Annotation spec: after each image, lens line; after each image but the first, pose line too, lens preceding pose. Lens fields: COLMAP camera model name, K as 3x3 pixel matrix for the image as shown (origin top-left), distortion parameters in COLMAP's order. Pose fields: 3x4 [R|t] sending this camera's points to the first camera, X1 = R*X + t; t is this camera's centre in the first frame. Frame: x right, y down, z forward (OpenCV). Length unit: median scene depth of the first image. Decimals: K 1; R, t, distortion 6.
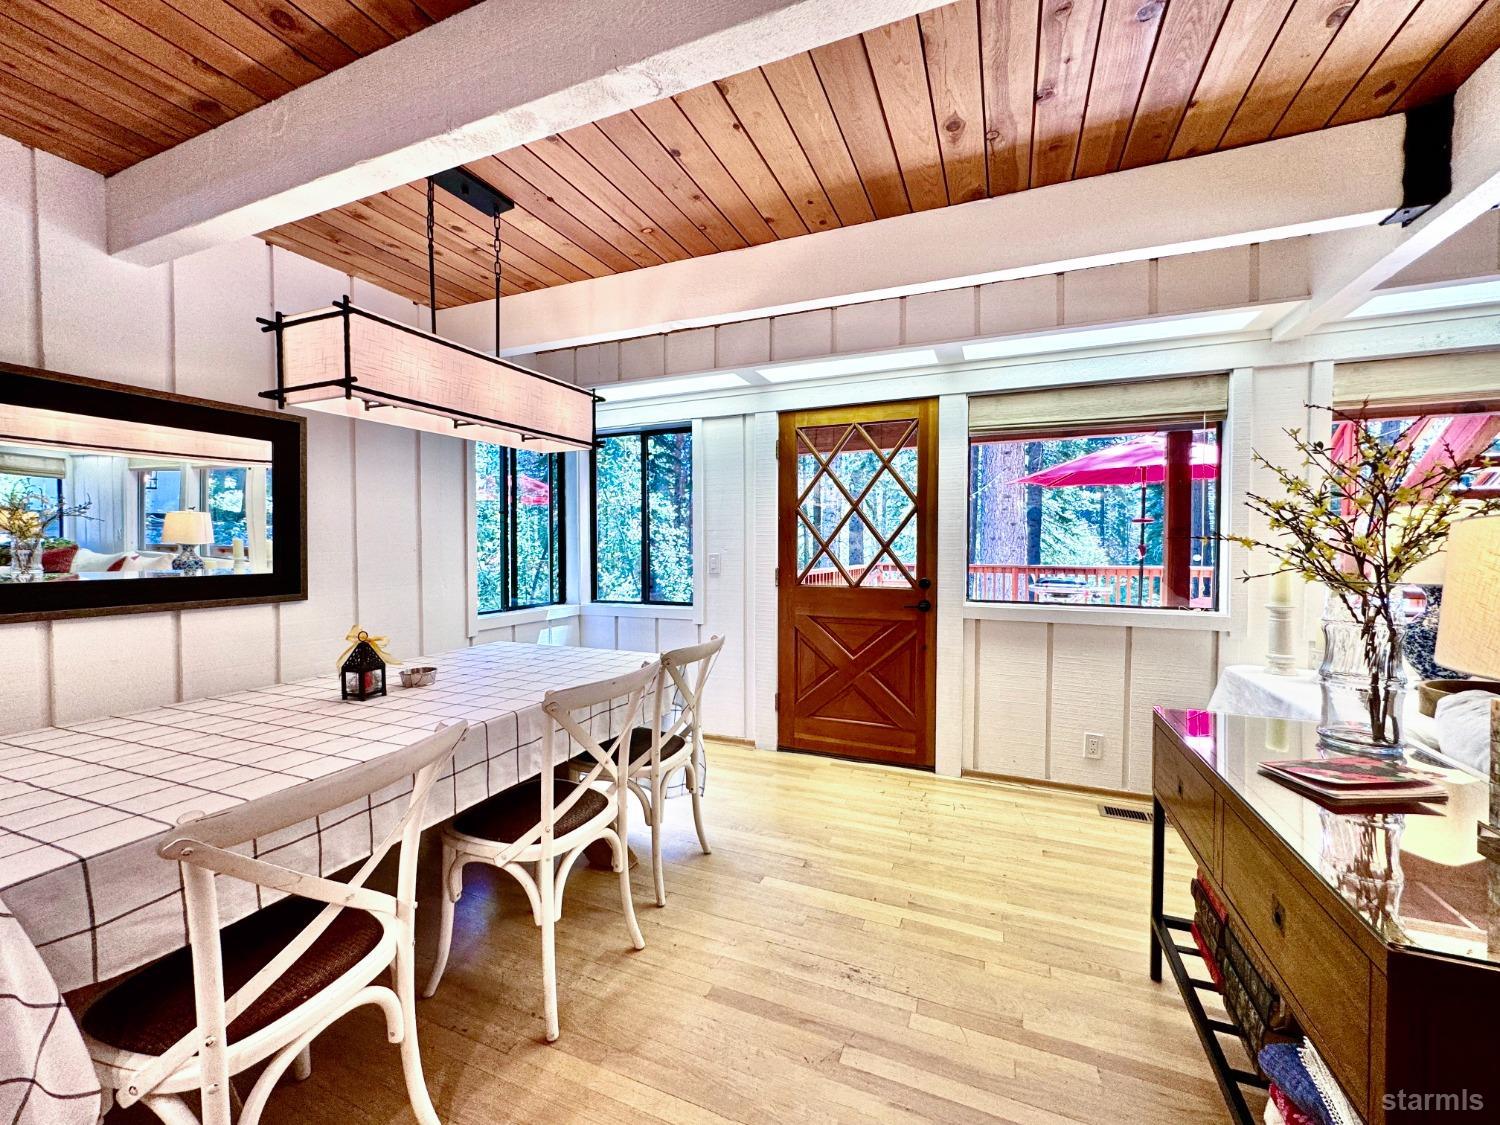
lens RADIAL K [[602.4, 0, 749.2], [0, 602.4, 557.7], [0, 0, 1]] dist [-0.004262, 0.001520]
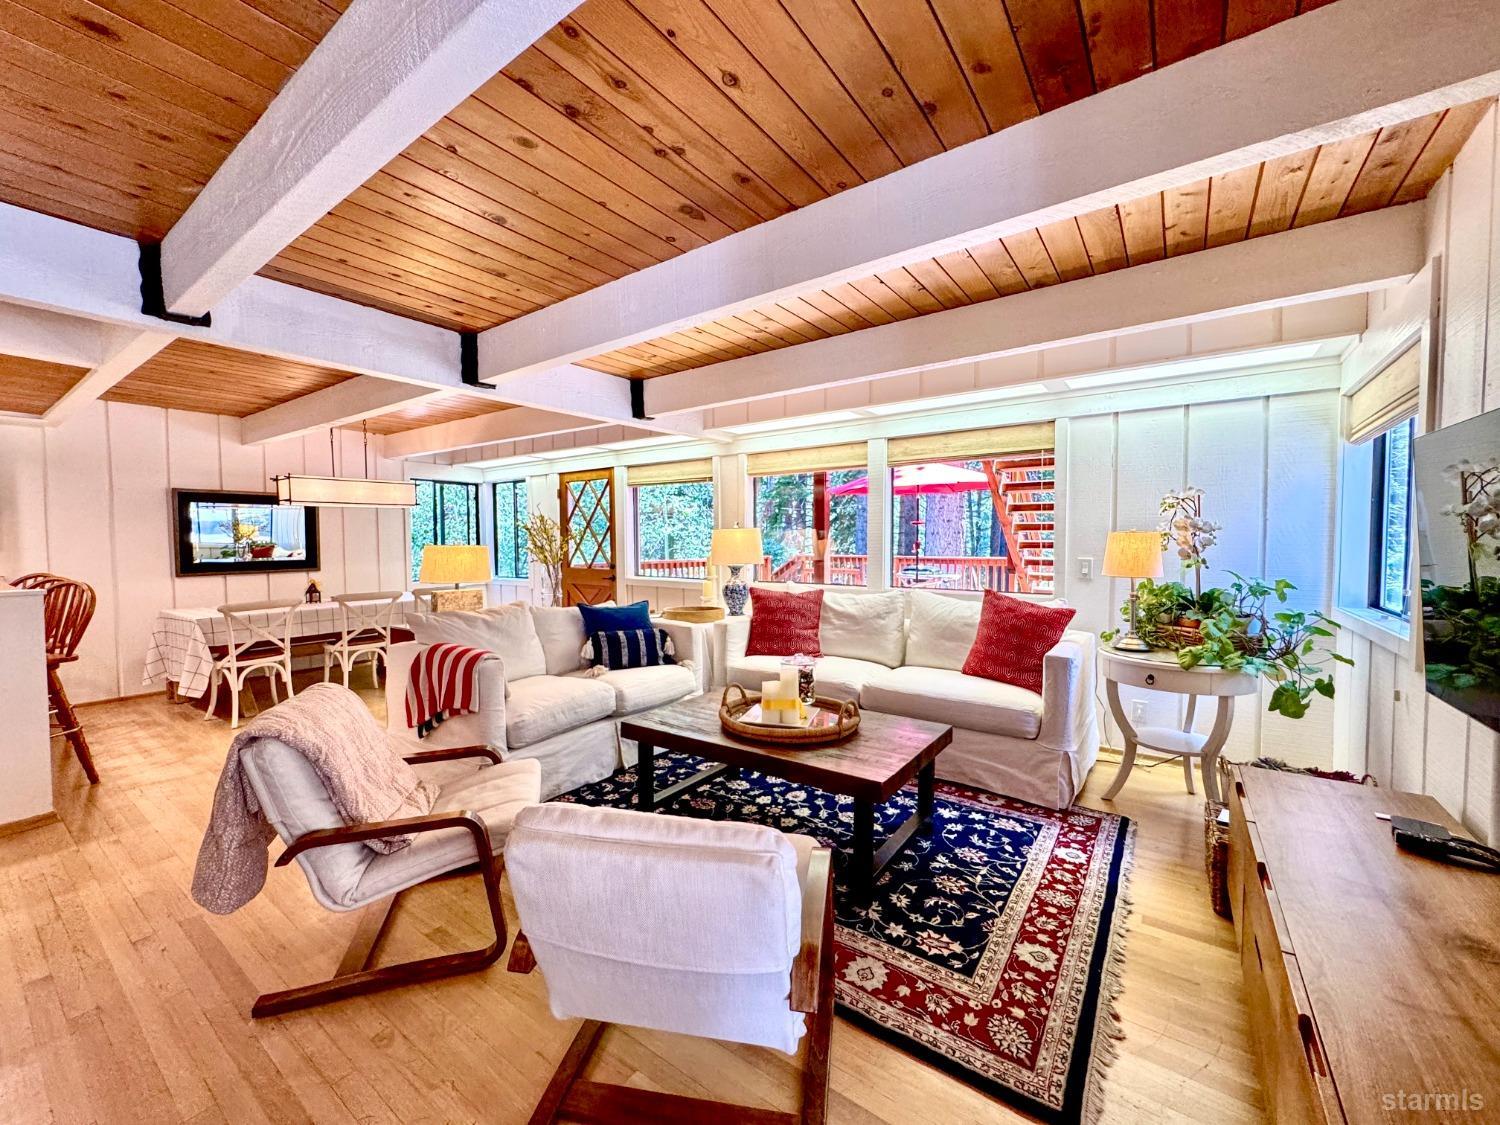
lens RADIAL K [[602.4, 0, 749.6], [0, 602.4, 557.6], [0, 0, 1]] dist [-0.004262, 0.001520]
pose [[0.974859, 0.001217, -0.222818, 1.109064], [0.002554, 0.999858, 0.016634, -0.012837], [0.222806, -0.016785, 0.974718, -0.722658]]
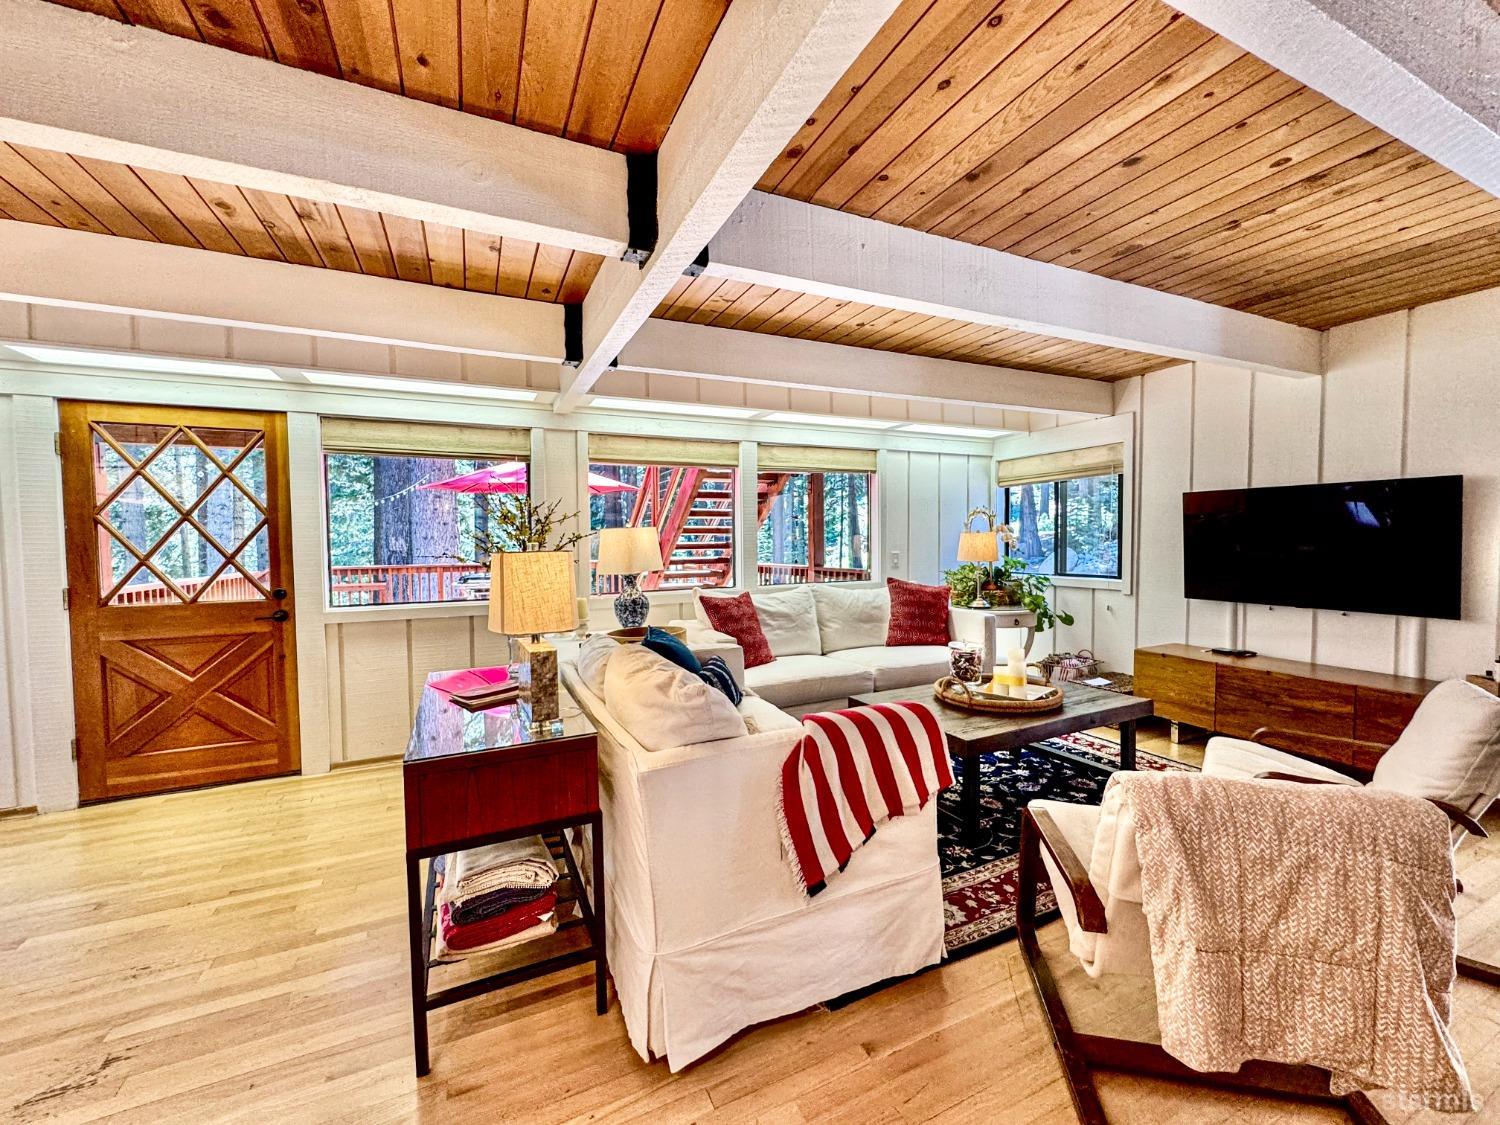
lens RADIAL K [[602.4, 0, 749.5], [0, 602.4, 560.4], [0, 0, 1]] dist [-0.004262, 0.001520]
pose [[0.666067, -0.035962, 0.745025, 0.064293], [0.026669, 0.999347, 0.024395, -0.017060], [-0.745415, 0.003620, 0.666591, -0.267015]]
